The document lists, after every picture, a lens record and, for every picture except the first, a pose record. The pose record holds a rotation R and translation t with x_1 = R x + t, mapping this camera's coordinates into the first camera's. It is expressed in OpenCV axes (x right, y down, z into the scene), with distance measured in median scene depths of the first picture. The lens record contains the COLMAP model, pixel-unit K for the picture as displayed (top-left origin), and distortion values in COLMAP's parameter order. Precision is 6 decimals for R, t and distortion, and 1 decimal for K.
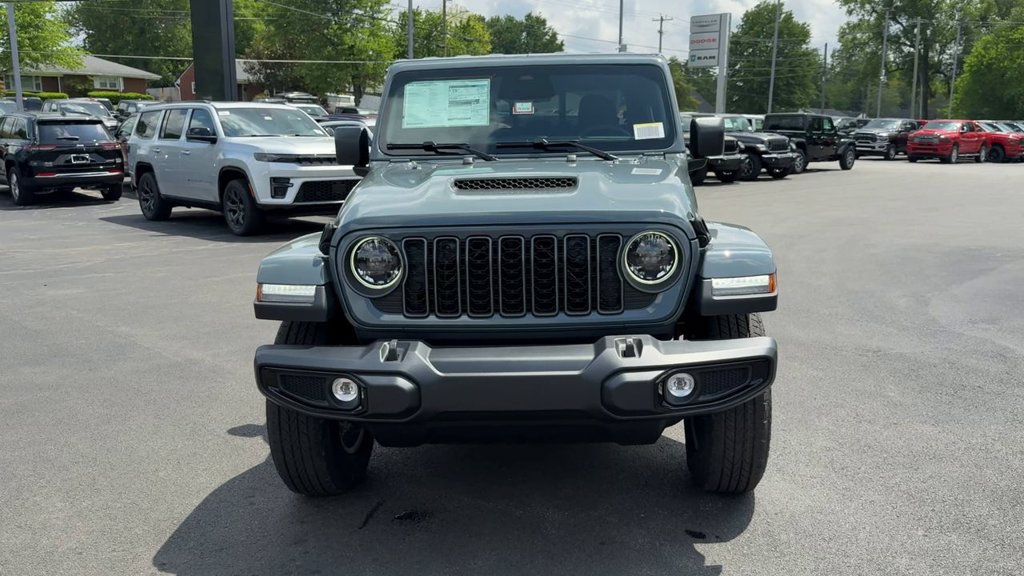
lens RADIAL K [[868.3, 0, 535.2], [0, 868.3, 291.0], [0, 0, 1]] dist [0.079564, -0.138579]
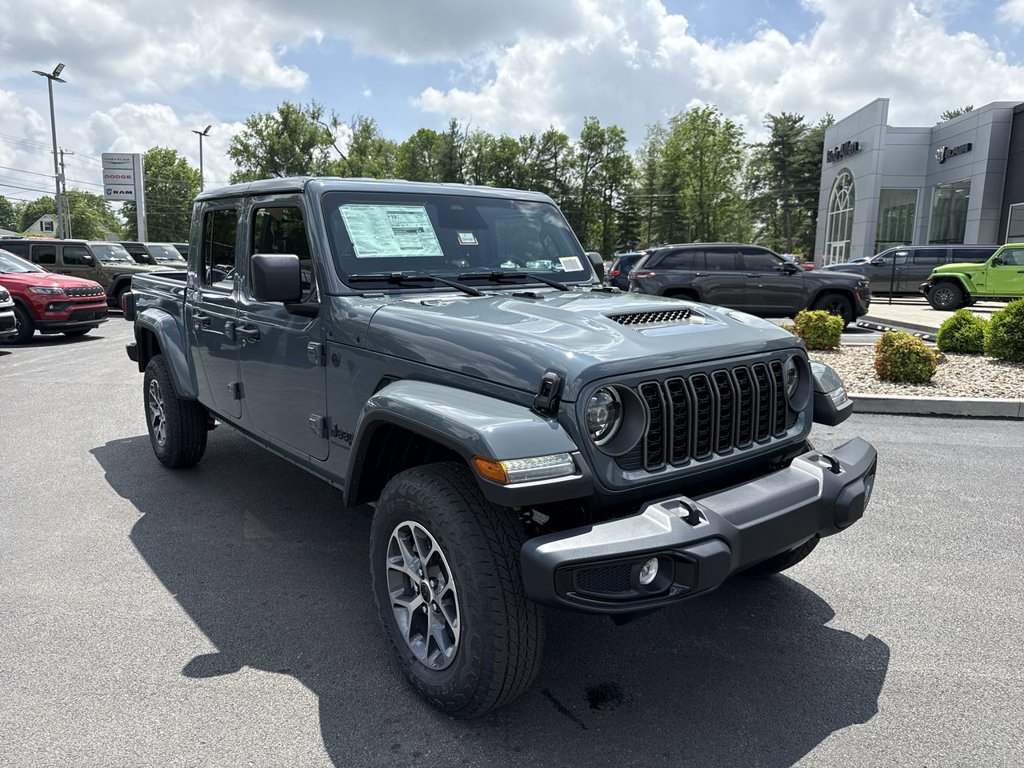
lens RADIAL K [[715.1, 0, 512.0], [0, 715.1, 384.0], [0, 0, 1]] dist [0.071280, -0.106729]
pose [[0.769374, -0.097108, 0.631374, -0.399302], [0.105003, 0.994159, 0.024952, -0.051724], [-0.630109, 0.047099, 0.775077, 0.290371]]
